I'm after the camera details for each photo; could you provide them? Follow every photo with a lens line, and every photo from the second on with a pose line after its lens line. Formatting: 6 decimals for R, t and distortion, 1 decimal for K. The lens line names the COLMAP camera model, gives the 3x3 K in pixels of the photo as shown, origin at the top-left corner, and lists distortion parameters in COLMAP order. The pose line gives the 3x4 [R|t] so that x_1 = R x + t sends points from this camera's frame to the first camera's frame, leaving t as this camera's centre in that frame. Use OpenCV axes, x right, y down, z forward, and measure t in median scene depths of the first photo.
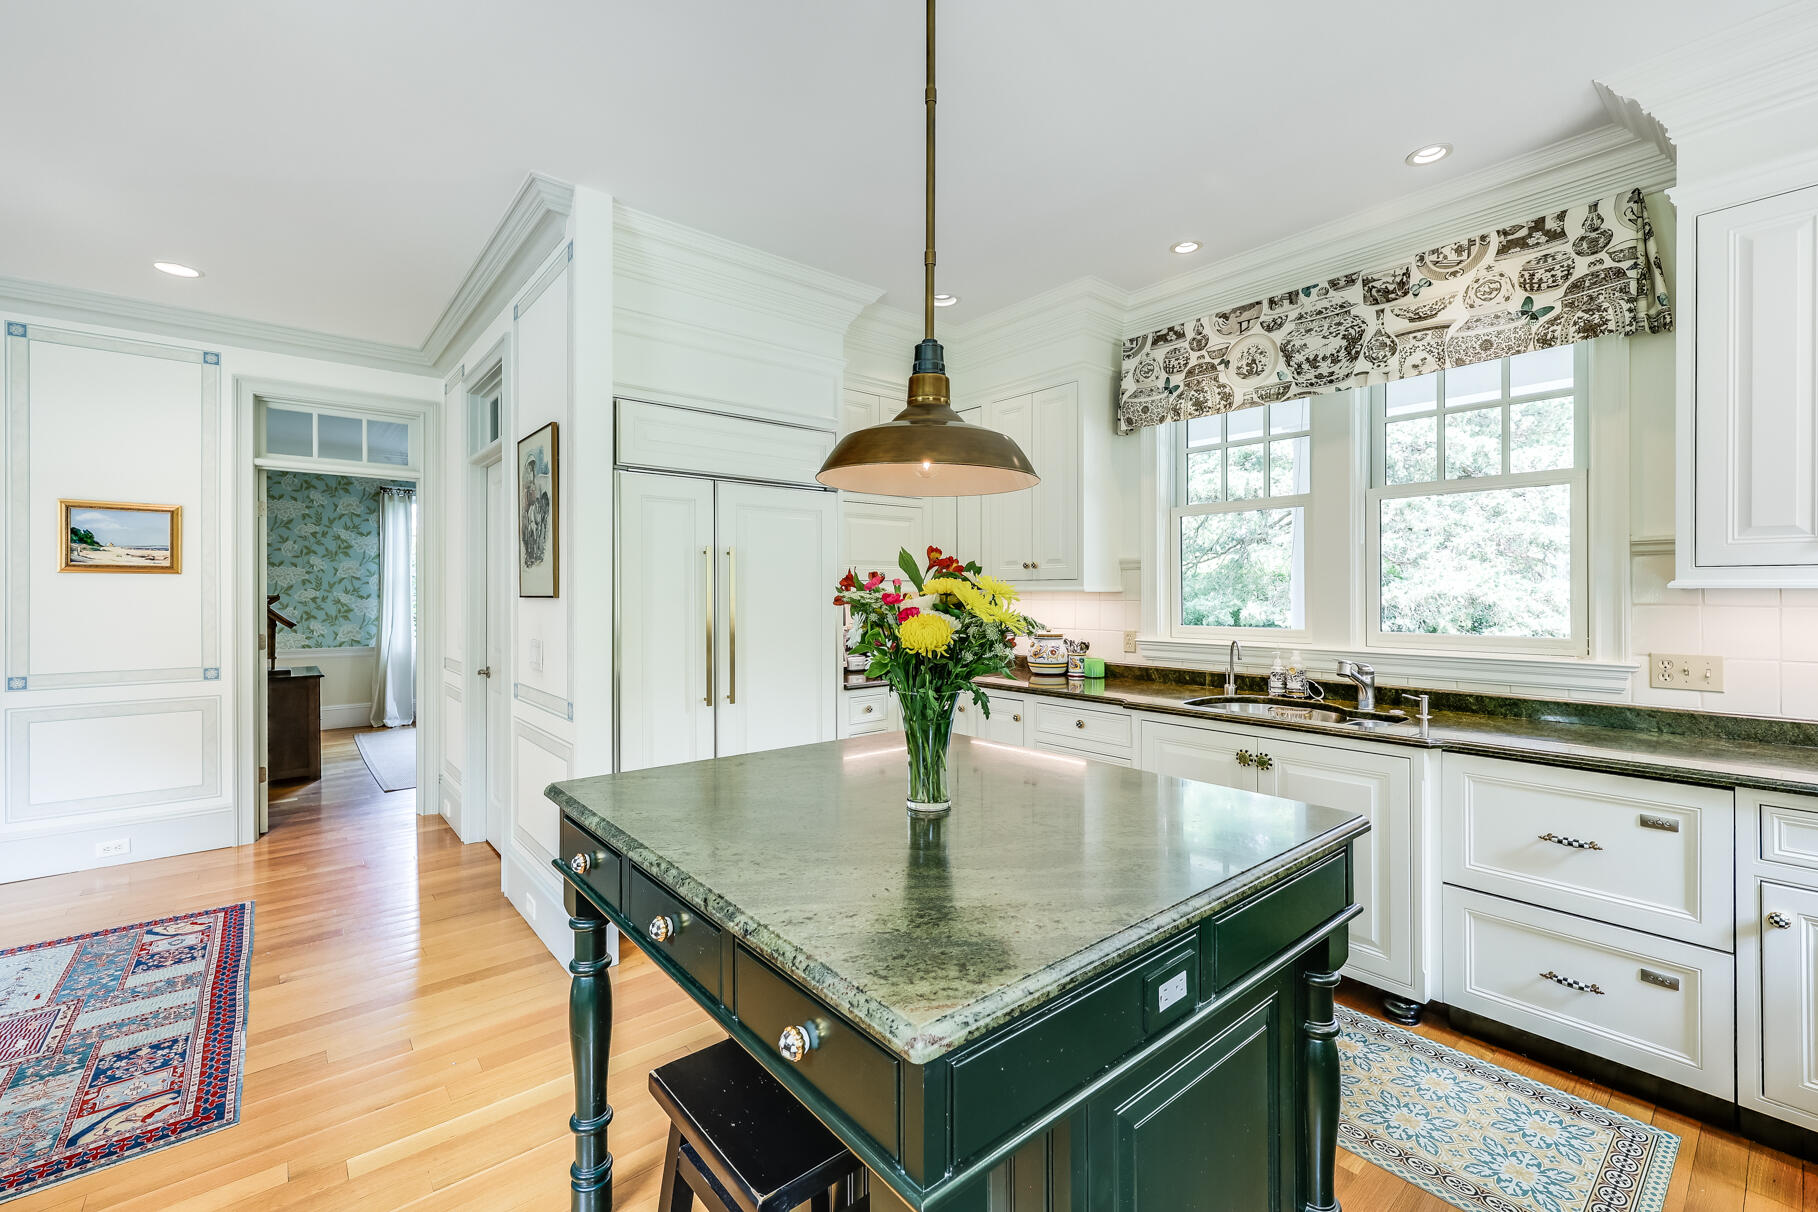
lens RADIAL K [[779.4, 0, 901.0], [0, 779.4, 594.3], [0, 0, 1]] dist [-0.002504, -0.000563]
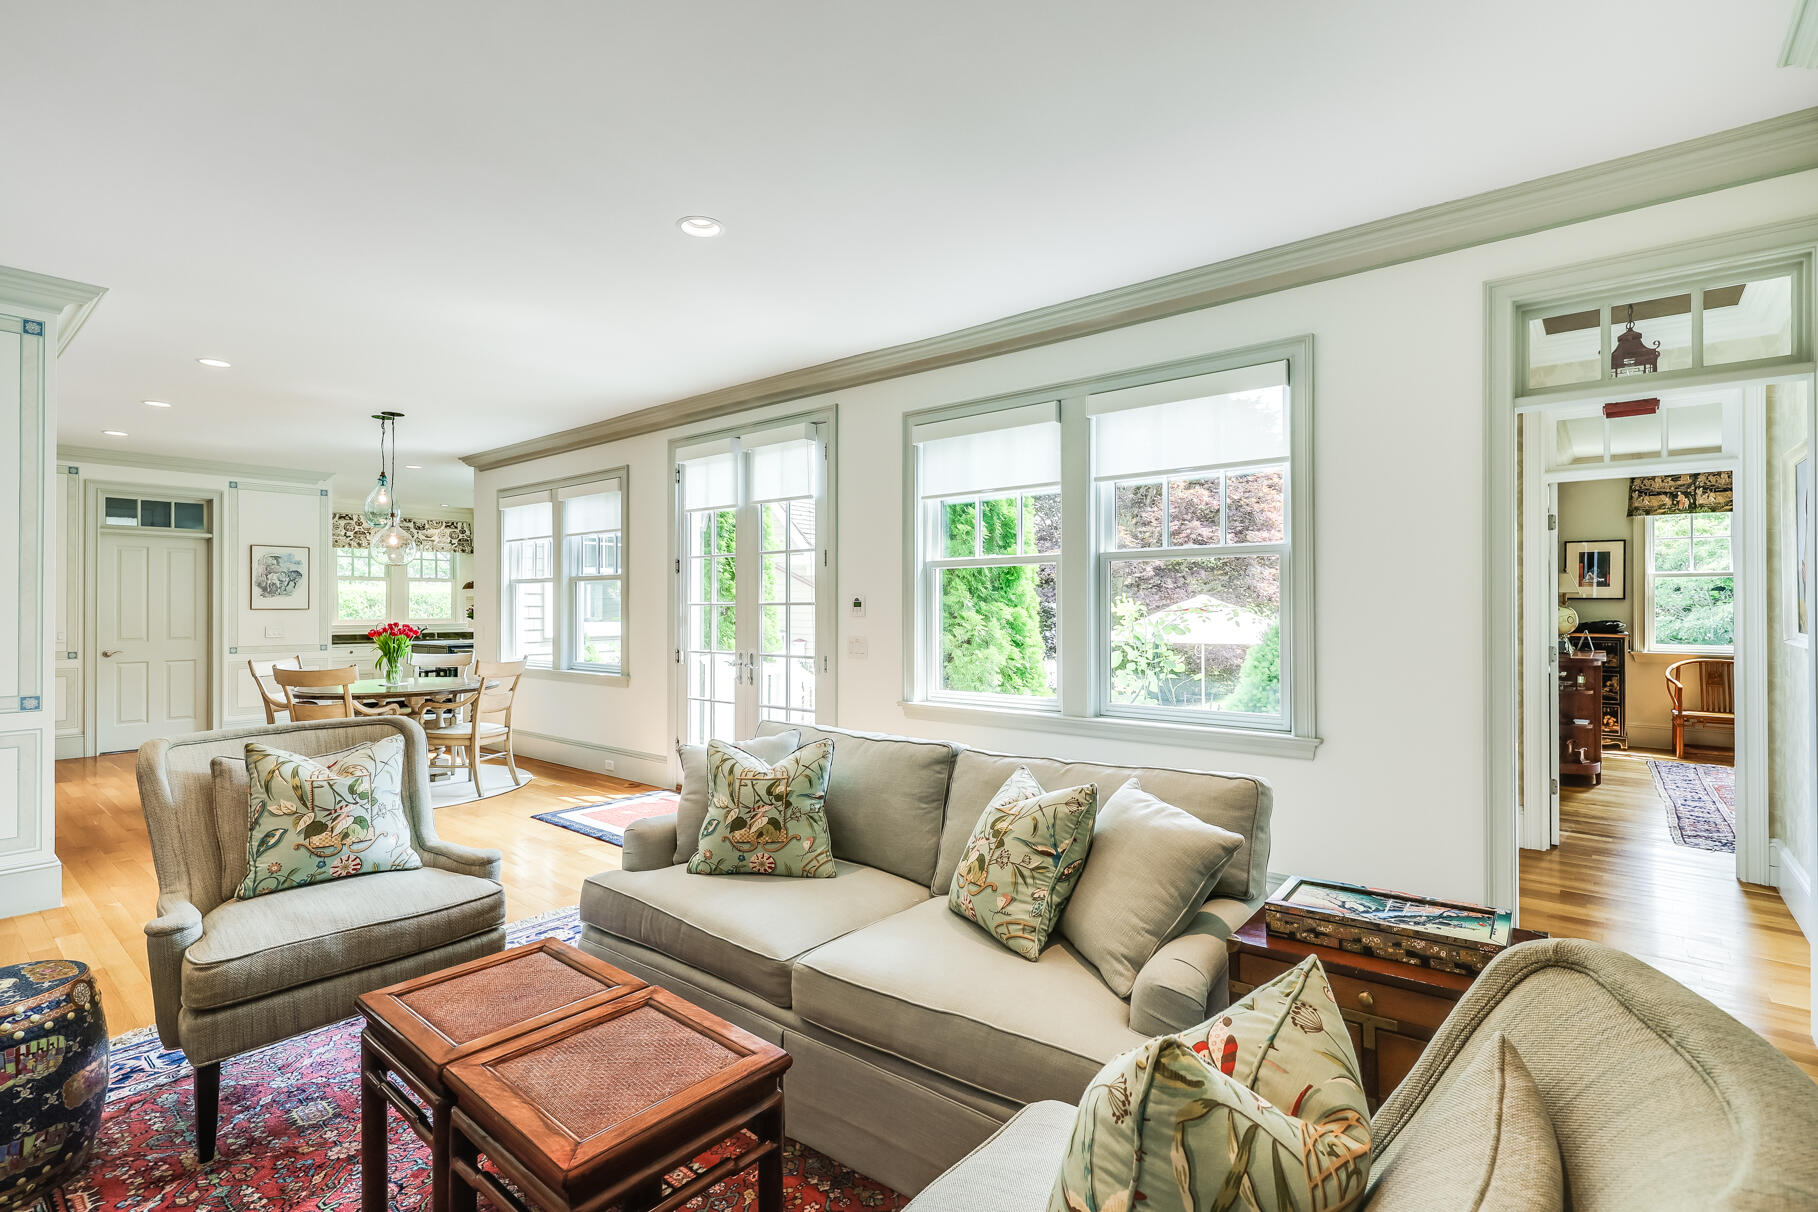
lens RADIAL K [[837.1, 0, 909.3], [0, 837.1, 606.1], [0, 0, 1]] dist [-0.000190, 0.002006]
pose [[-0.207925, 0.002837, 0.978141, -3.315048], [-0.007413, 0.999963, -0.004476, -0.010408], [-0.978117, -0.008182, -0.207896, -0.404560]]
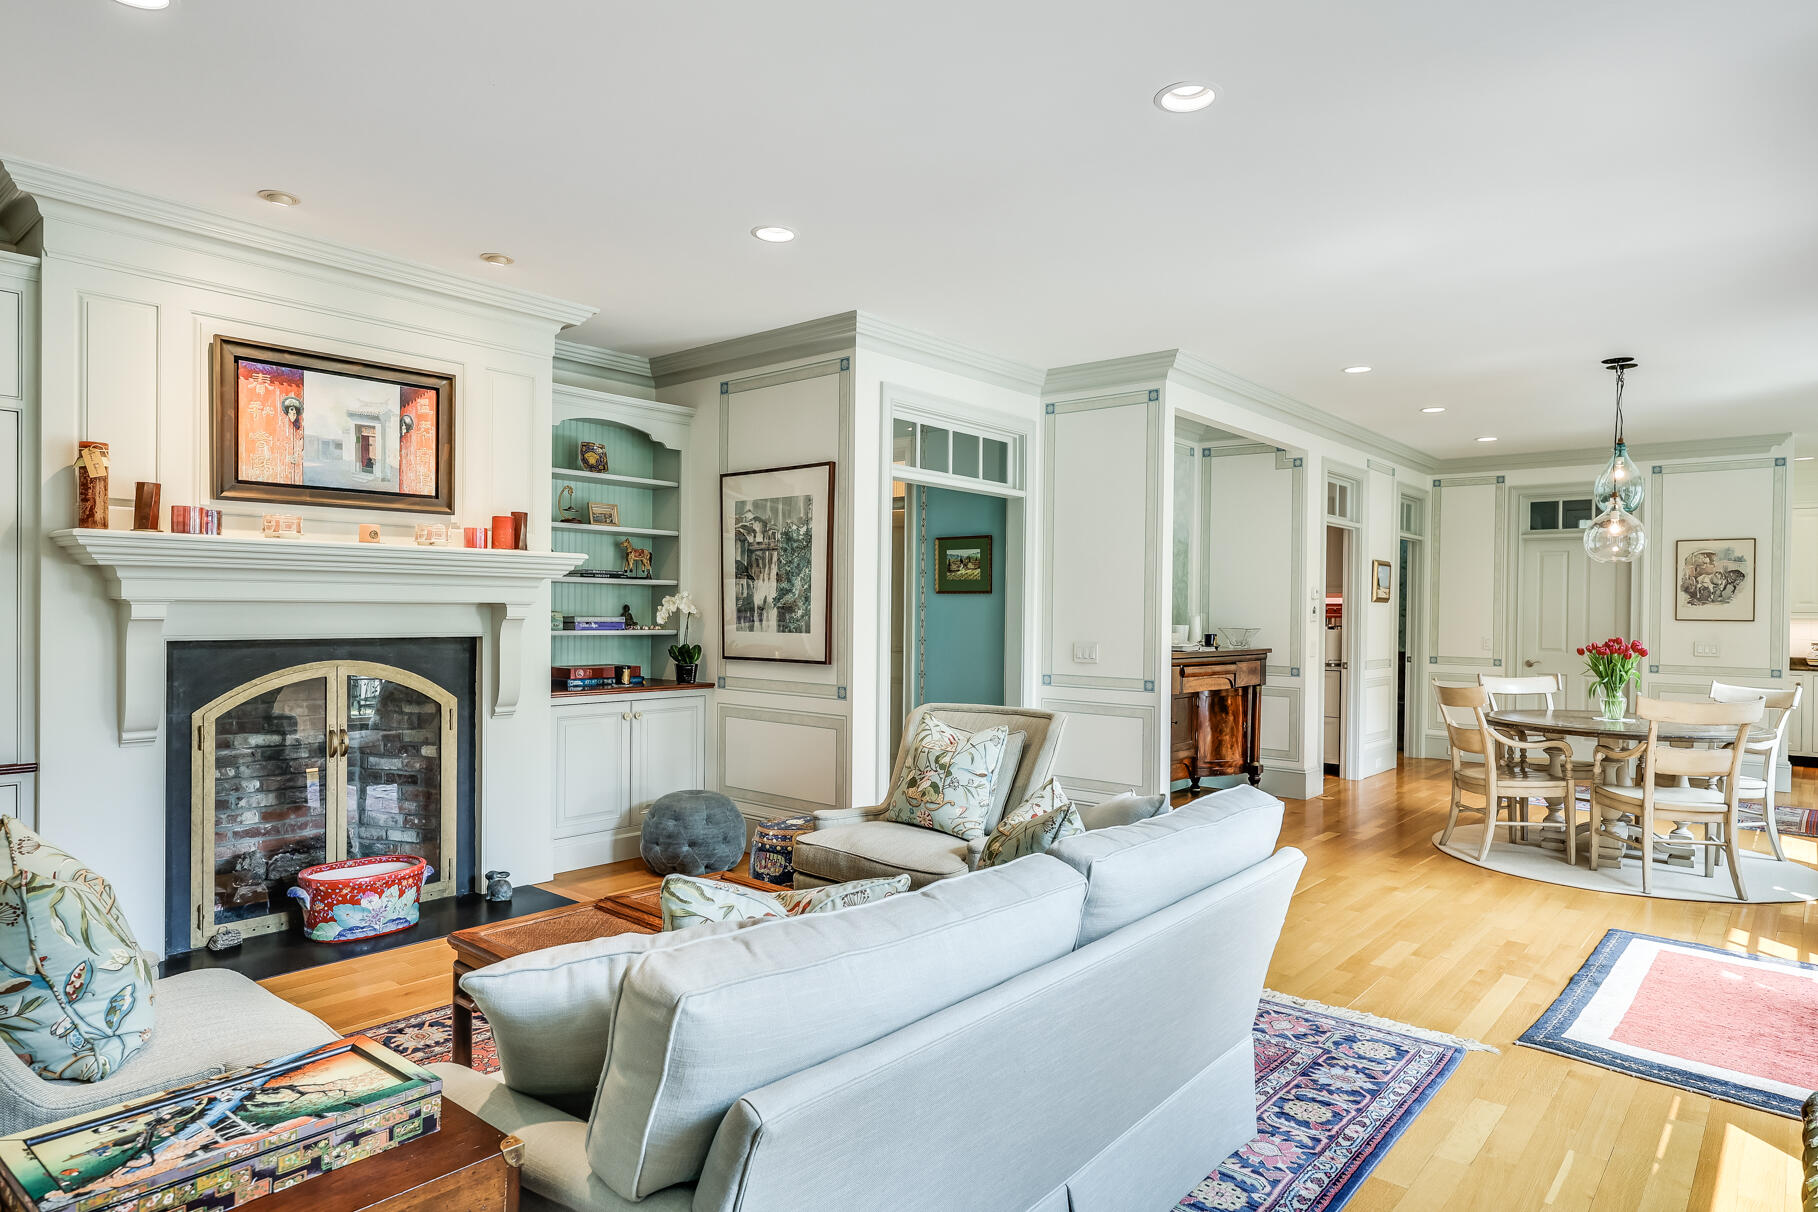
lens RADIAL K [[1063.9, 0, 920.8], [0, 1063.9, 607.0], [0, 0, 1]] dist [-0.002690, 0.003271]
pose [[0.981672, 0.014341, 0.190040, -2.787255], [-0.016181, 0.999836, 0.008134, -0.019498], [-0.189892, -0.011060, 0.981743, -1.111925]]
